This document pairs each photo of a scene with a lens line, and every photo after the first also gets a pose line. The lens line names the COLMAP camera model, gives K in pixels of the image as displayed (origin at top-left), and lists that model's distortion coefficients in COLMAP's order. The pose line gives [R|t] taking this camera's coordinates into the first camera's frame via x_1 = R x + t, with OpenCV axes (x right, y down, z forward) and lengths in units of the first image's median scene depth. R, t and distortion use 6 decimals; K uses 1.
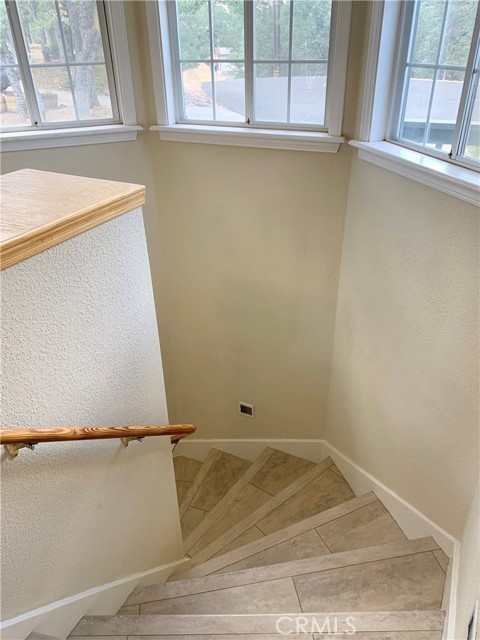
lens RADIAL K [[492.0, 0, 240.3], [0, 492.0, 318.4], [0, 0, 1]] dist [0.055953, -0.061746]
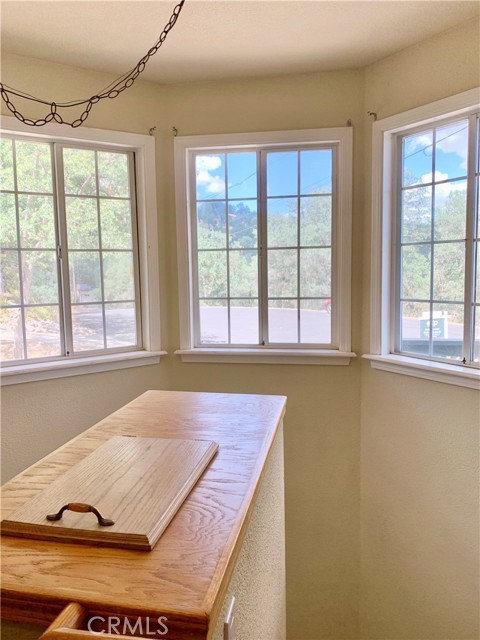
lens RADIAL K [[492.0, 0, 241.1], [0, 492.0, 319.7], [0, 0, 1]] dist [0.055953, -0.061746]
pose [[0.963334, -0.023287, 0.267293, -0.363468], [0.131814, 0.908789, -0.395888, 0.007918], [-0.233694, 0.416605, 0.878537, -0.039326]]
